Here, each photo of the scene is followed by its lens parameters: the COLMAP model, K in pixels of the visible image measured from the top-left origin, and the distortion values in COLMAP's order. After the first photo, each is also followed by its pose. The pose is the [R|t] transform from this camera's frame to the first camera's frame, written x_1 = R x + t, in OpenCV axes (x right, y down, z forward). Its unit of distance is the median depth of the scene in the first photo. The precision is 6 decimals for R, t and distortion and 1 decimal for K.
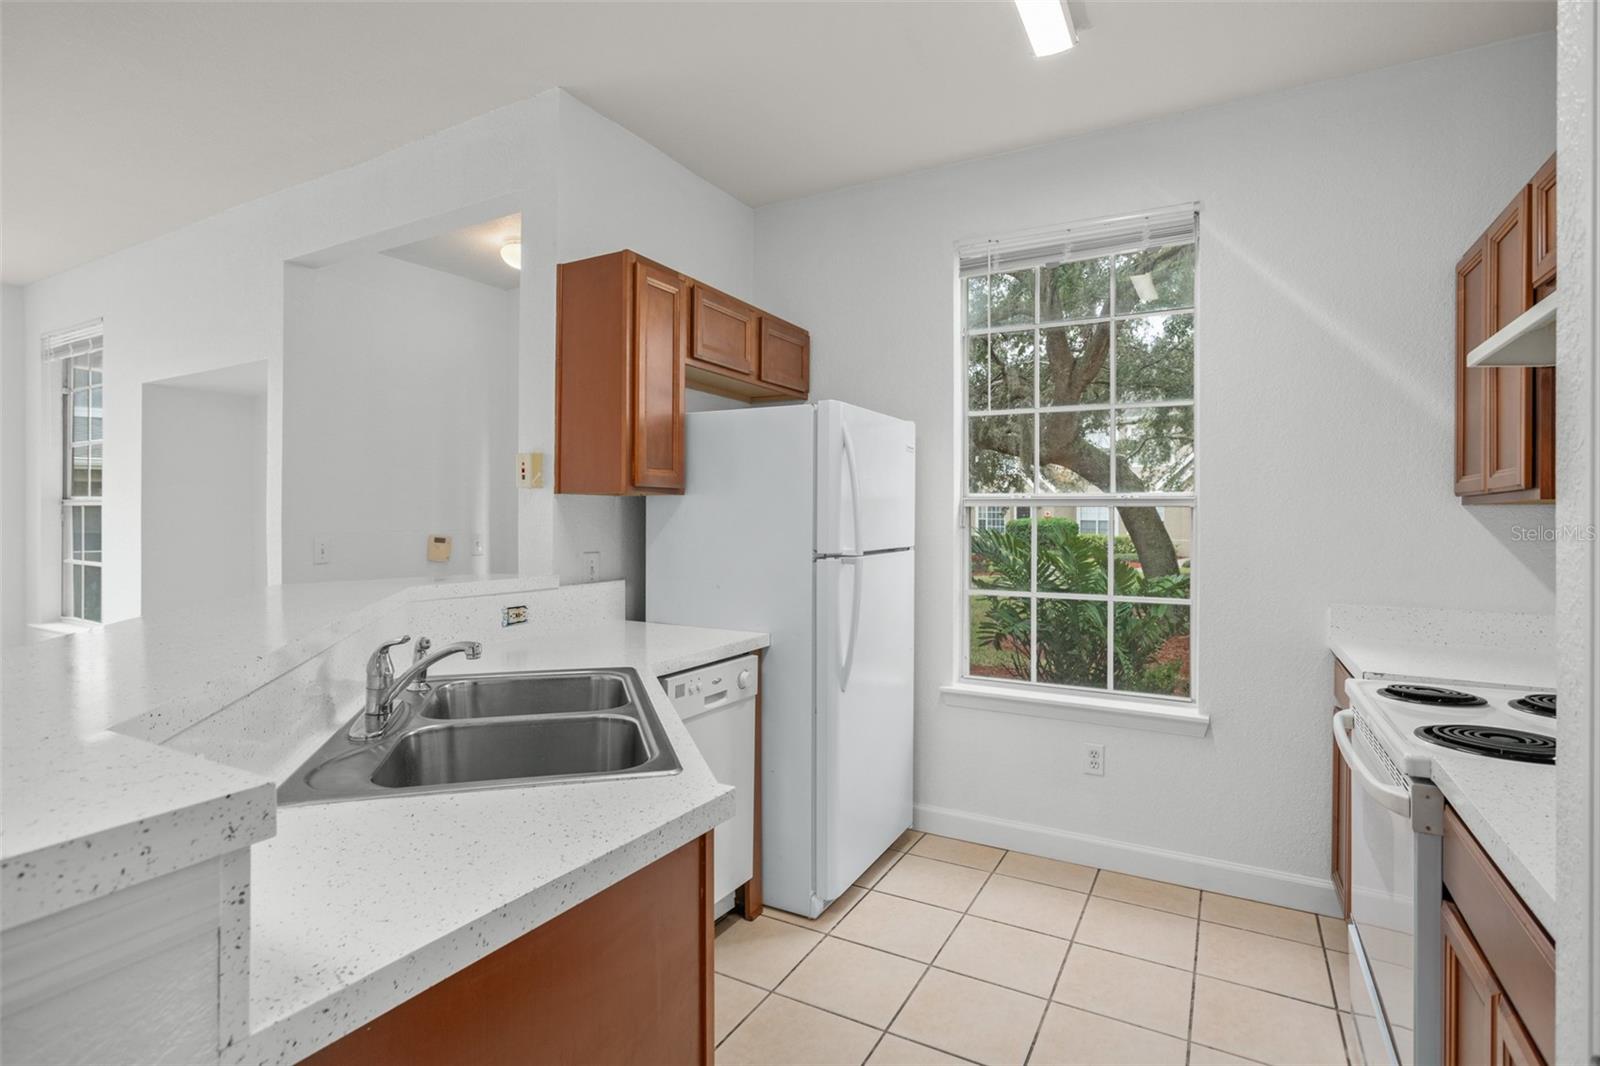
lens RADIAL K [[771.6, 0, 793.2], [0, 771.6, 516.9], [0, 0, 1]] dist [-0.034294, 0.019475]
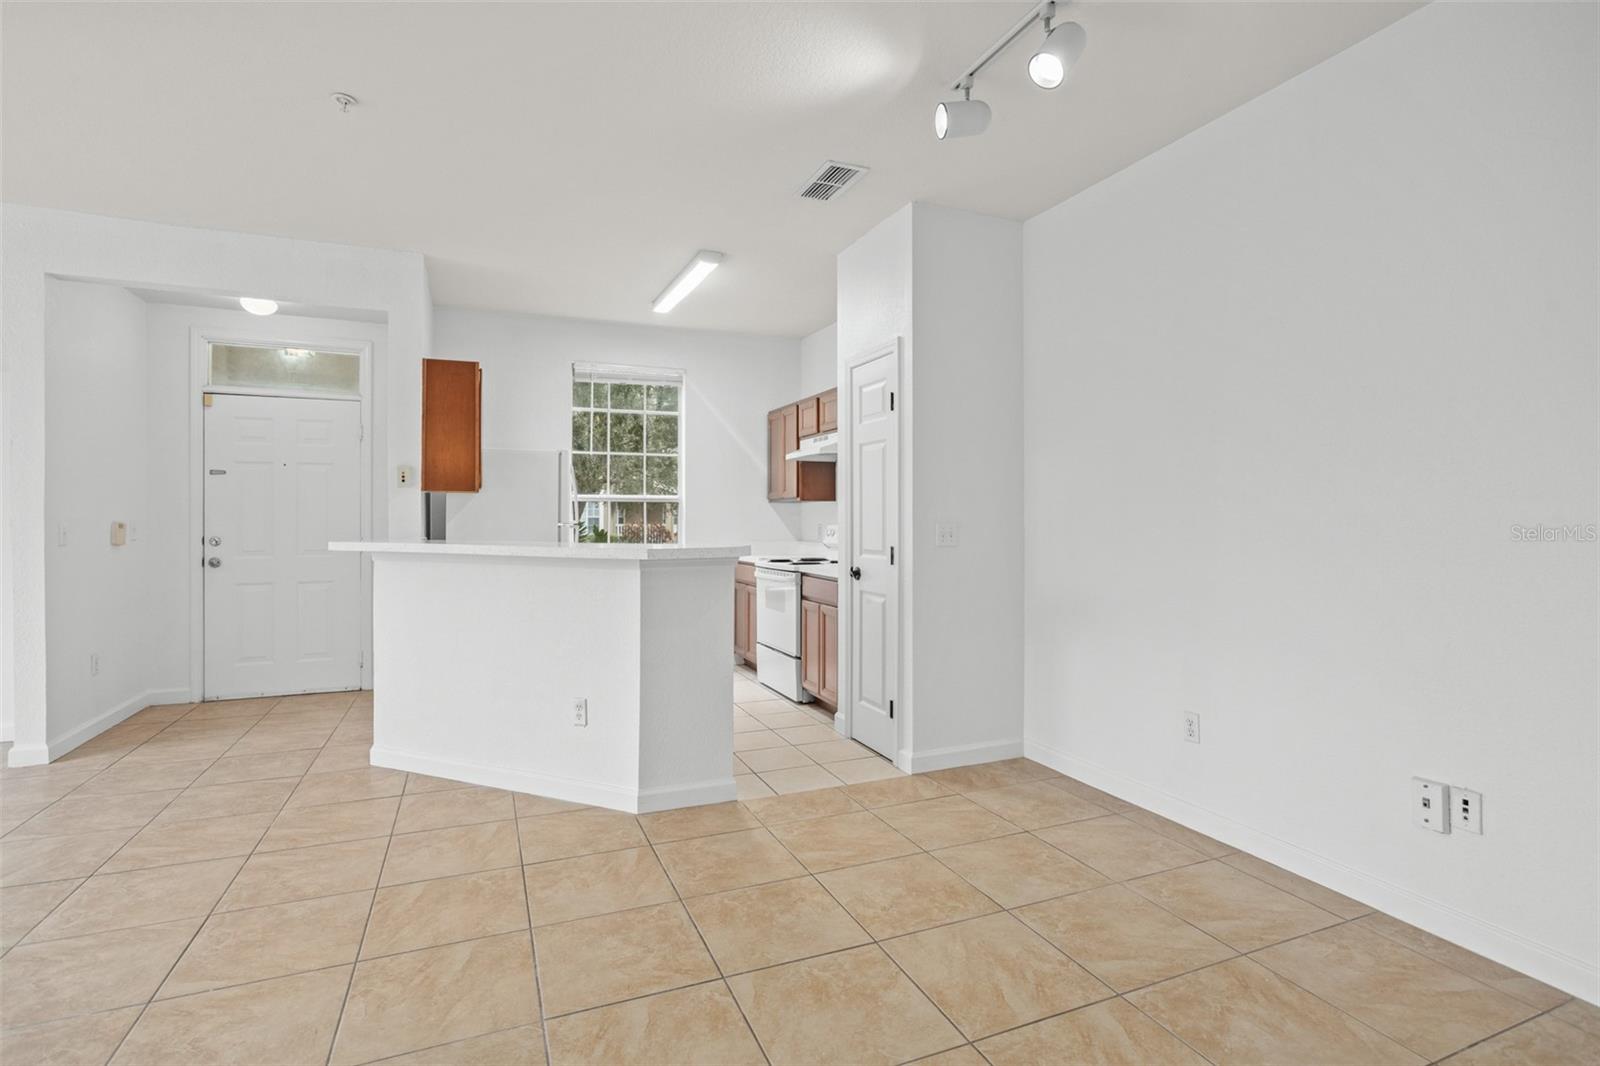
lens RADIAL K [[771.6, 0, 793.2], [0, 771.6, 516.9], [0, 0, 1]] dist [-0.034294, 0.019475]
pose [[0.616500, -0.003214, 0.787348, -0.881848], [0.003120, 0.999994, 0.001639, 0.021970], [-0.787349, 0.001446, 0.616506, -0.553205]]
